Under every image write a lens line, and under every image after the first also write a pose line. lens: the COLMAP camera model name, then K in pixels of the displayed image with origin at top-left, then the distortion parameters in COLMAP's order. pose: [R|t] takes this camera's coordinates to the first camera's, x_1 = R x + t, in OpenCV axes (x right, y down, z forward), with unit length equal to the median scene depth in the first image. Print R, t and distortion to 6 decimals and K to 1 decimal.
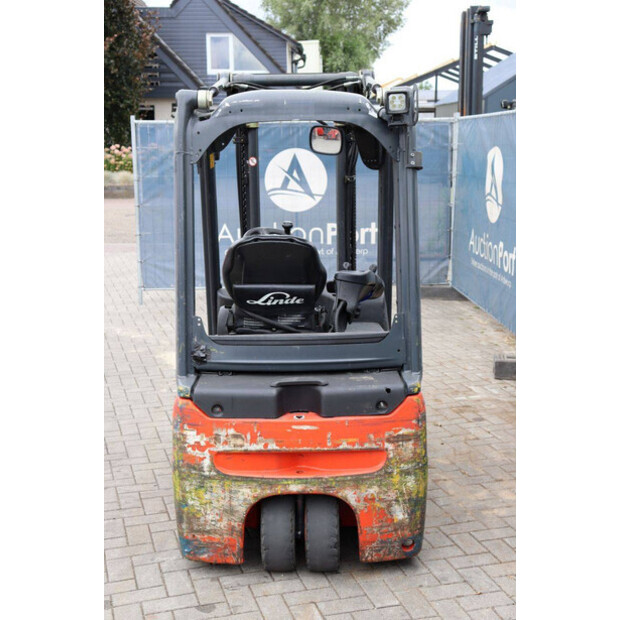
lens RADIAL K [[916.7, 0, 295.2], [0, 916.7, 308.2], [0, 0, 1]] dist [0.123790, 0.000000]
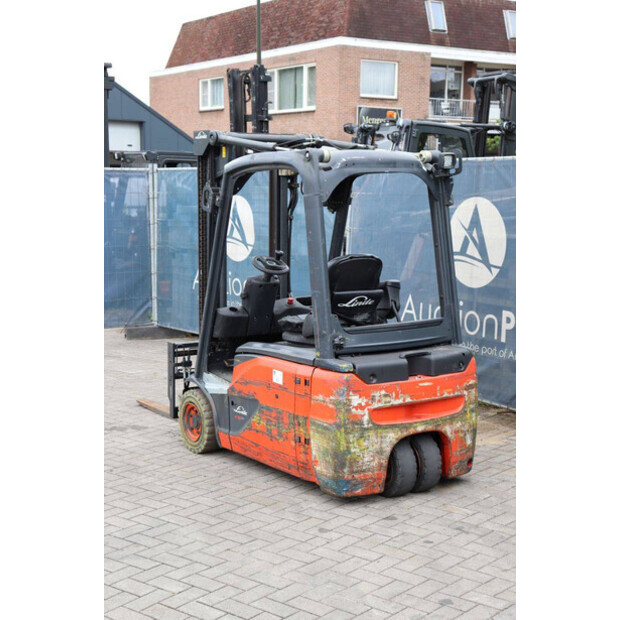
lens RADIAL K [[1113.4, 0, 293.0], [0, 1113.4, 301.5], [0, 0, 1]] dist [0.220903, 0.000000]
pose [[0.824202, -0.051797, 0.563922, -1.107246], [0.095282, 0.994296, -0.047932, 0.064233], [-0.558222, 0.093237, 0.824436, -0.324319]]
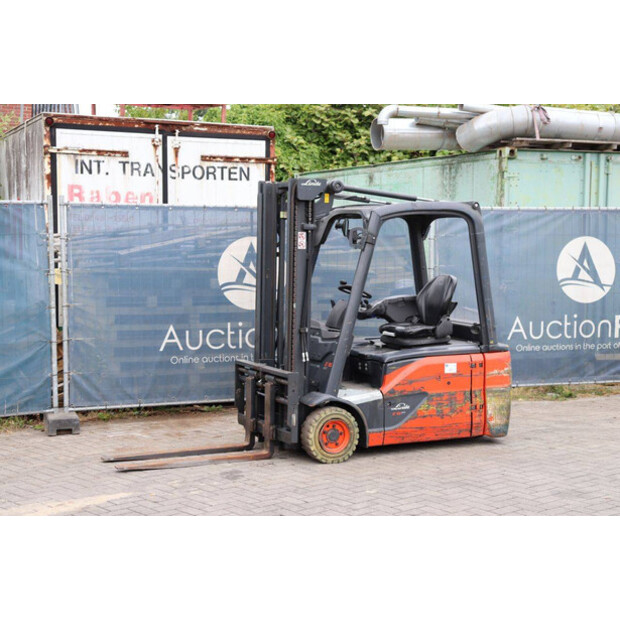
lens RADIAL K [[1113.4, 0, 309.1], [0, 1113.4, 303.2], [0, 0, 1]] dist [0.220903, 0.000000]
pose [[-0.445557, -0.046835, 0.894027, -2.119323], [0.170489, 0.975916, 0.136091, -0.412594], [-0.878870, 0.213058, -0.426842, 2.405923]]
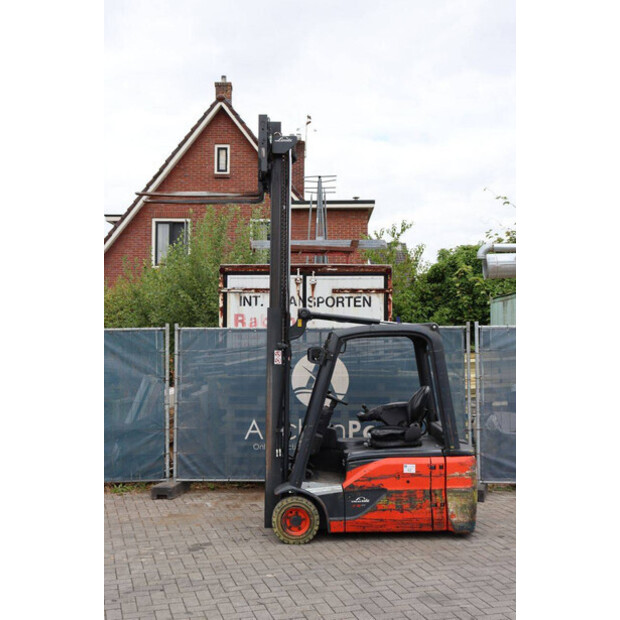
lens RADIAL K [[784.6, 0, 304.3], [0, 784.6, 305.3], [0, 0, 1]] dist [0.028564, 0.000000]
pose [[-0.020975, 0.054629, 0.998286, -2.065381], [0.193510, 0.979846, -0.049554, -0.248143], [-0.980874, 0.192139, -0.031123, 1.392322]]
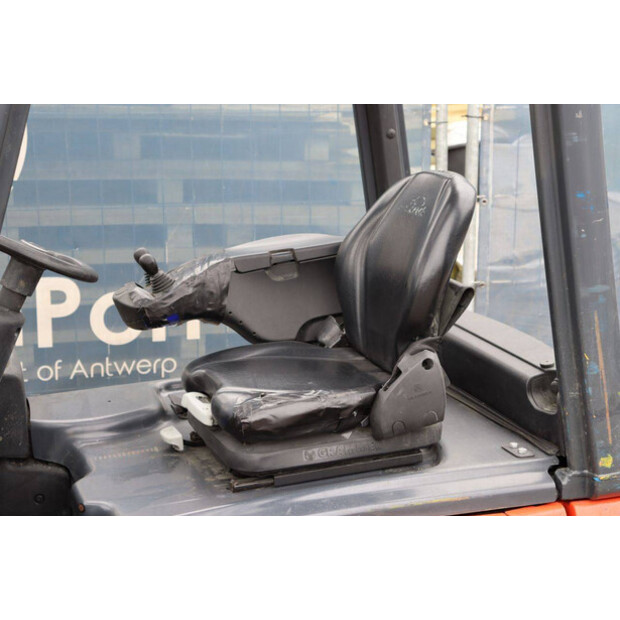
lens RADIAL K [[1312.4, 0, 310.8], [0, 1312.4, 307.6], [0, 0, 1]] dist [0.375487, 0.000000]
pose [[-0.342340, -0.187013, 0.920777, -0.714534], [0.179252, 0.948992, 0.259388, -0.220128], [-0.922319, 0.253850, -0.291355, 1.370963]]
